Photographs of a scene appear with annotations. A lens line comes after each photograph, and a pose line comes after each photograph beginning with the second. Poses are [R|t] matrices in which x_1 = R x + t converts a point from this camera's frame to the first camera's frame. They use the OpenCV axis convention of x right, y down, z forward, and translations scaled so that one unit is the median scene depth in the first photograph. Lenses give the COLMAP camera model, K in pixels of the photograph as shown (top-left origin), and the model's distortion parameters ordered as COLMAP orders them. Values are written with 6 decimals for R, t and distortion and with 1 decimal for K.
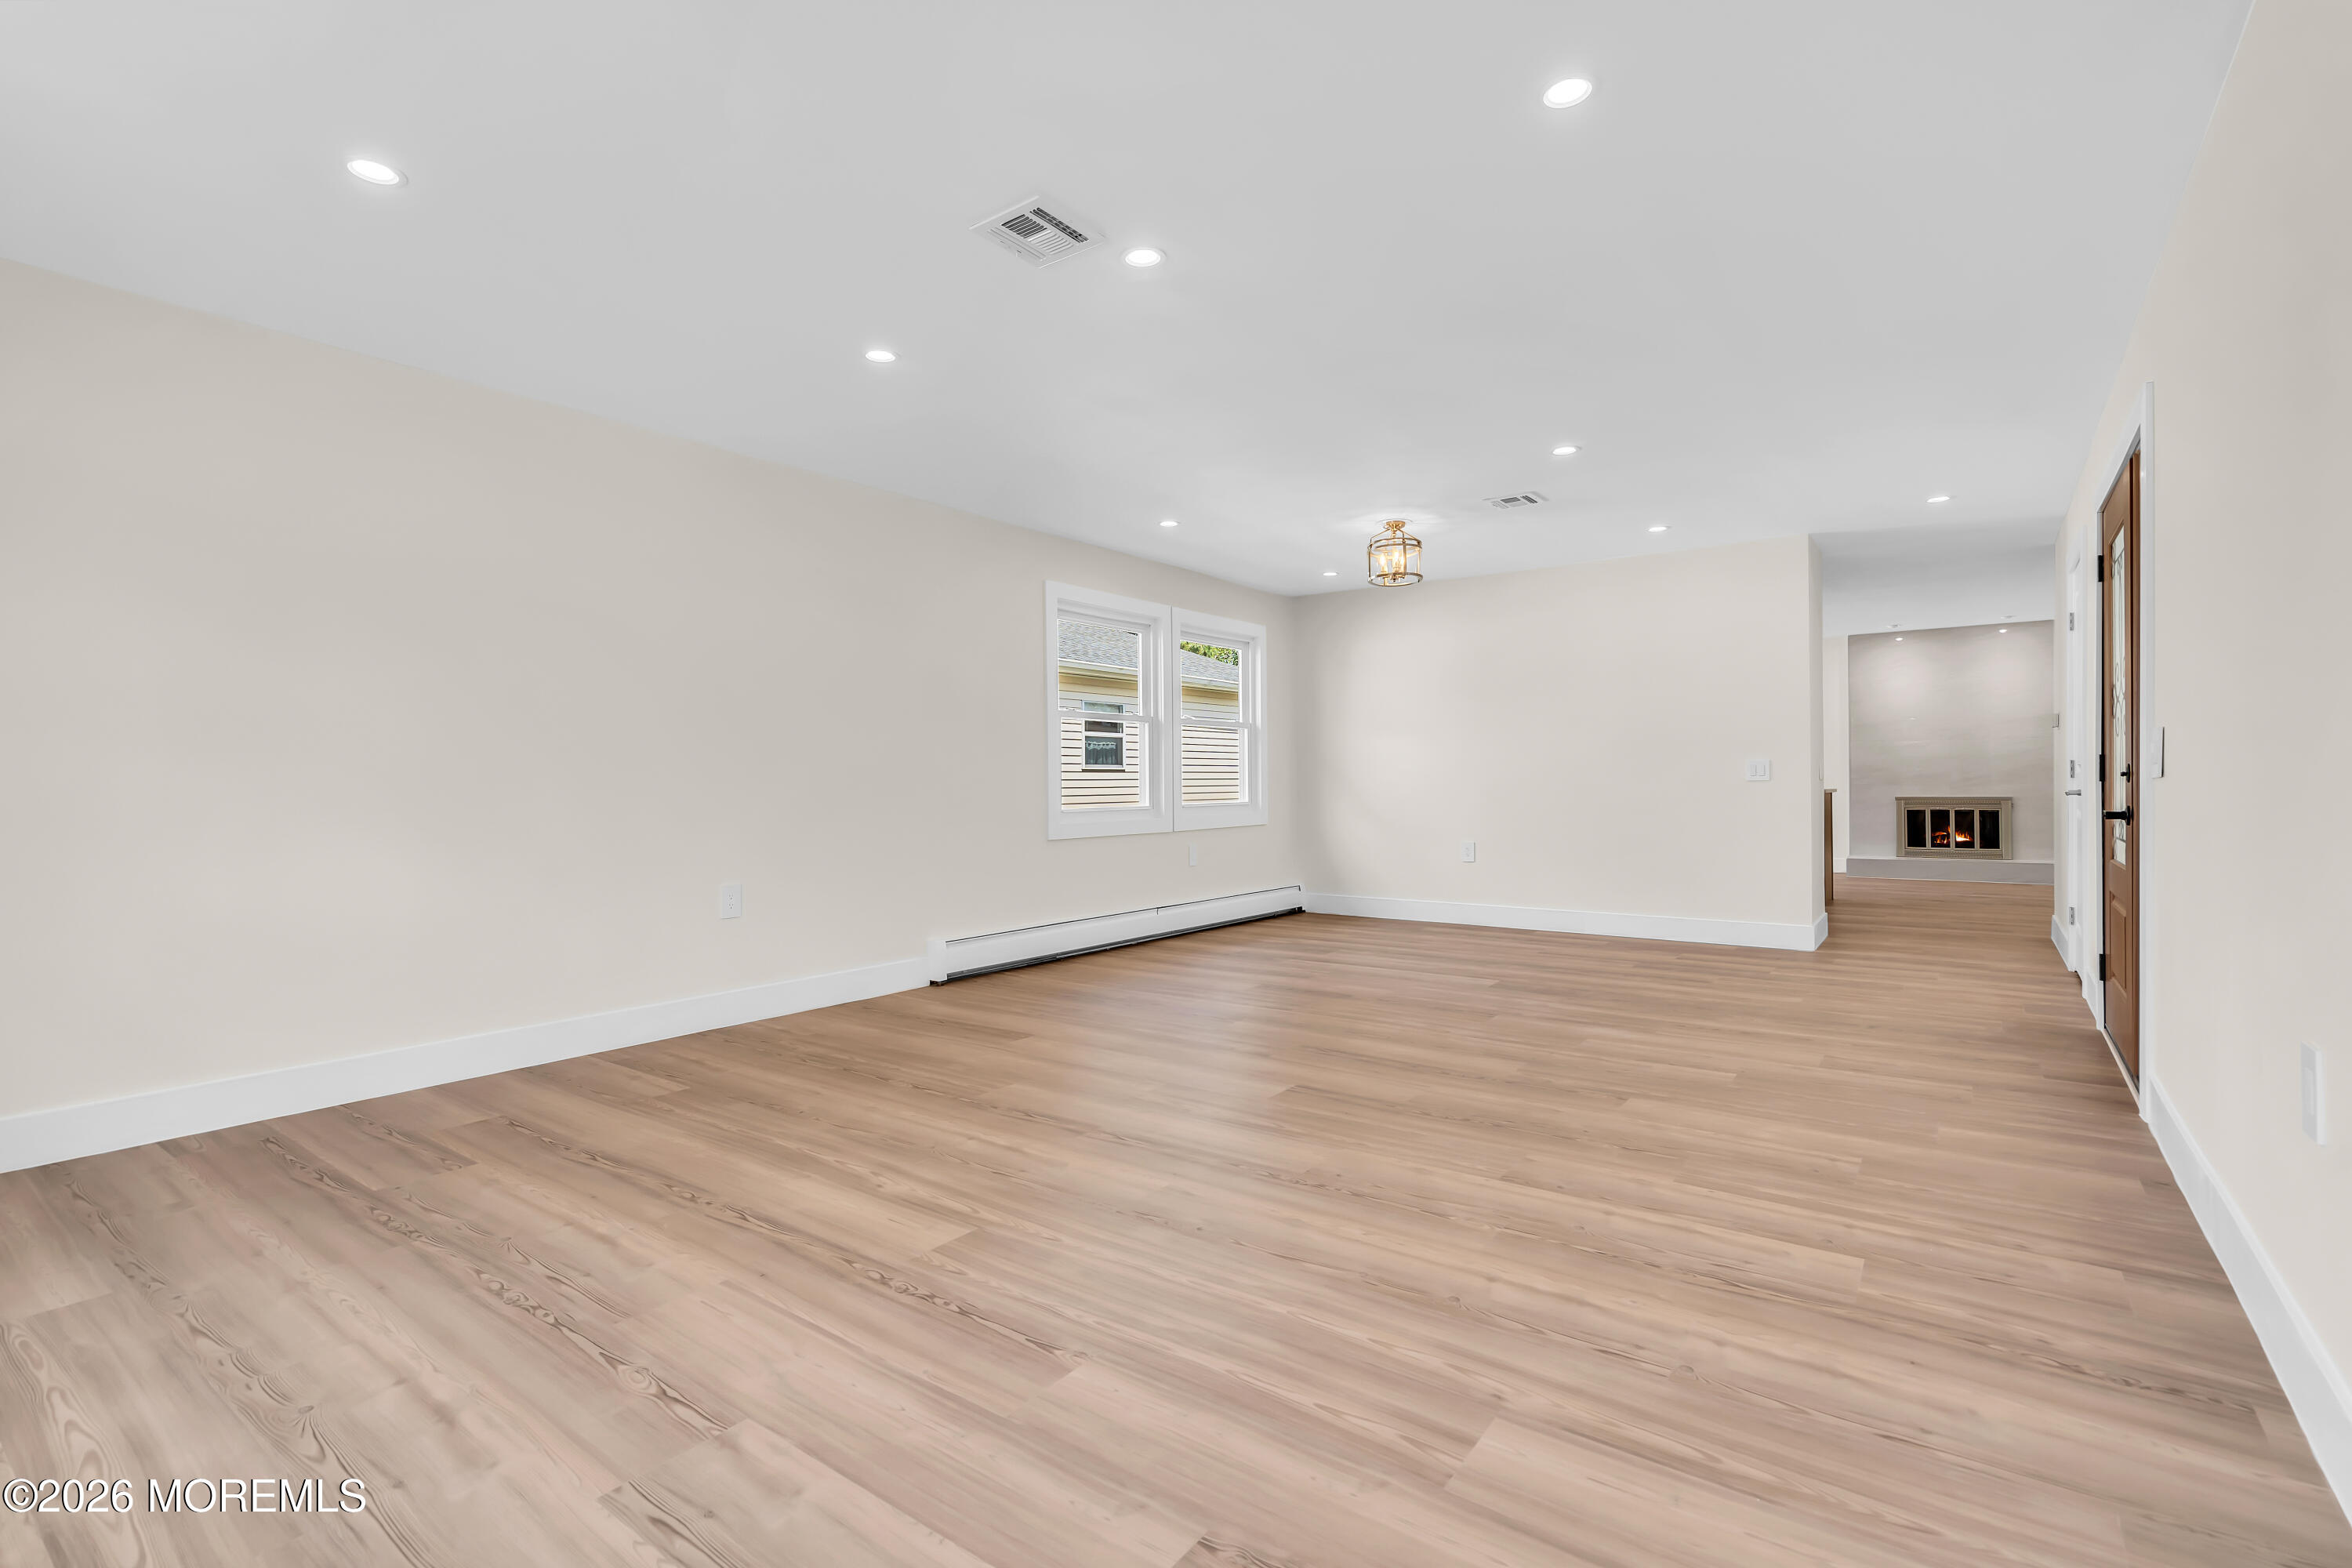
lens RADIAL K [[1075.2, 0, 1193.3], [0, 1075.2, 800.5], [0, 0, 1]] dist [-0.009593, 0.005086]
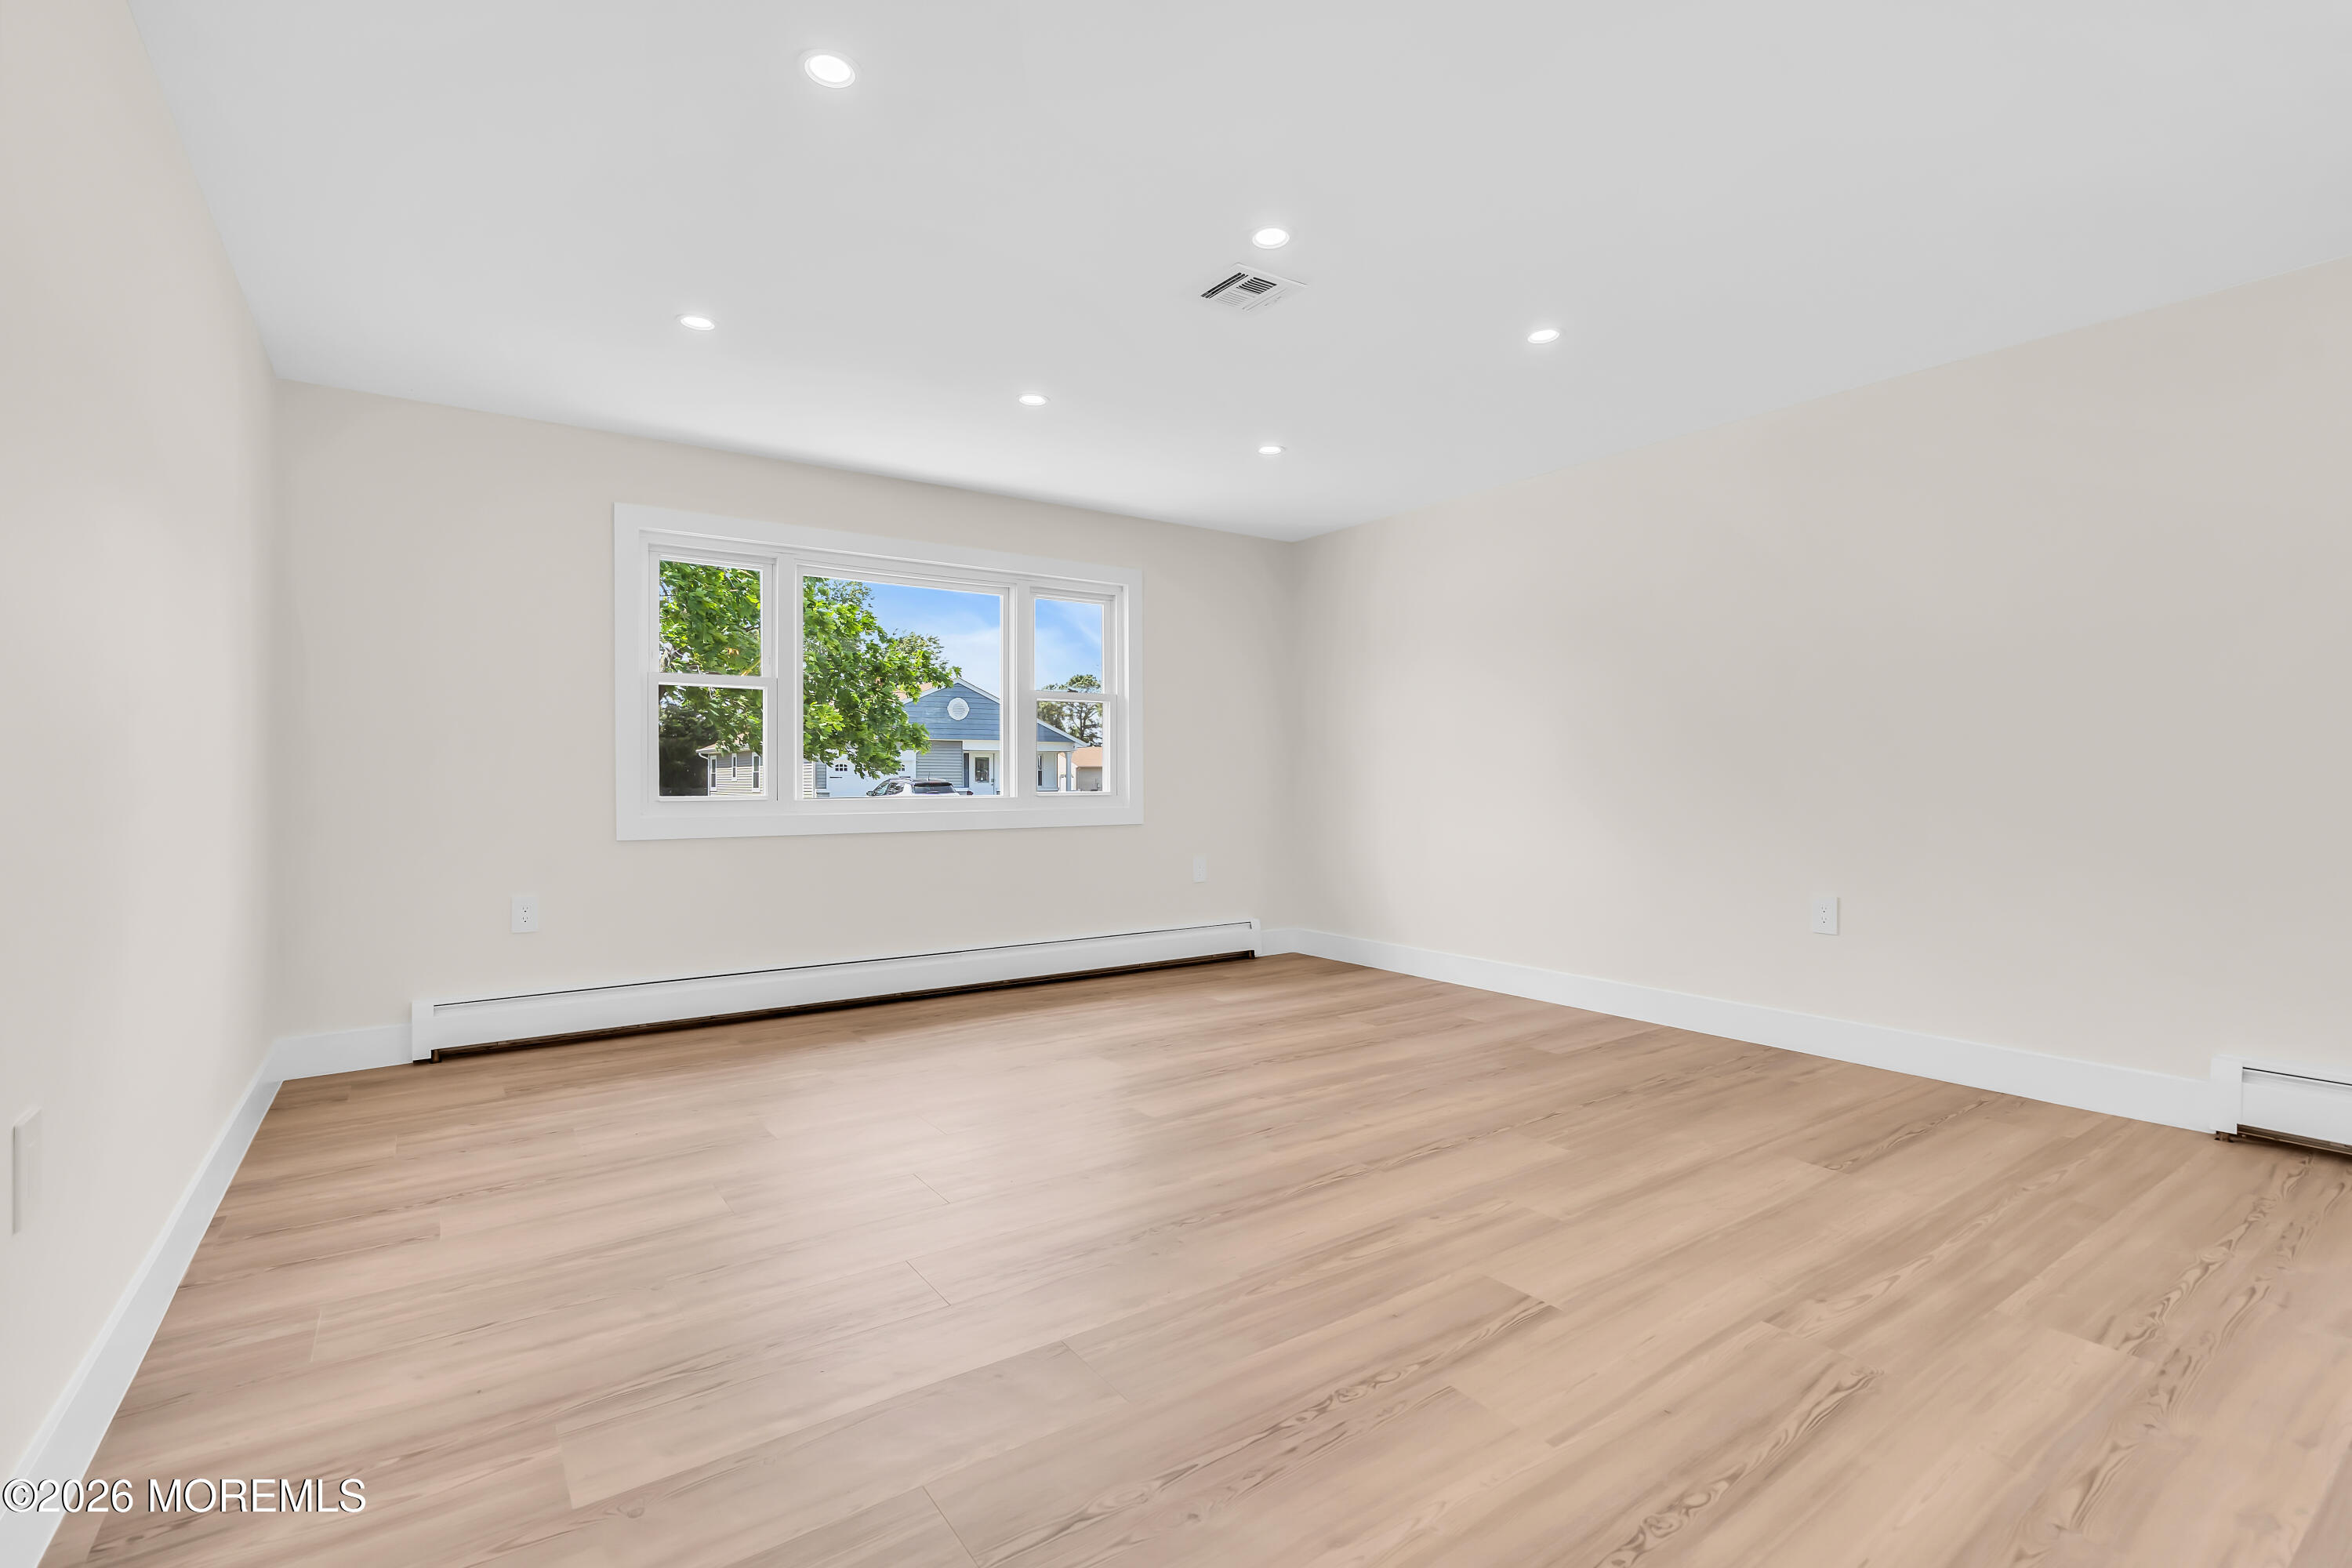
lens RADIAL K [[1072.4, 0, 1173.4], [0, 1072.4, 771.9], [0, 0, 1]] dist [-0.002753, -0.000334]
pose [[-0.329926, 0.003430, -0.944000, 0.854947], [-0.009797, 0.999927, 0.007057, -0.035204], [0.943956, 0.011577, -0.329869, 1.183705]]
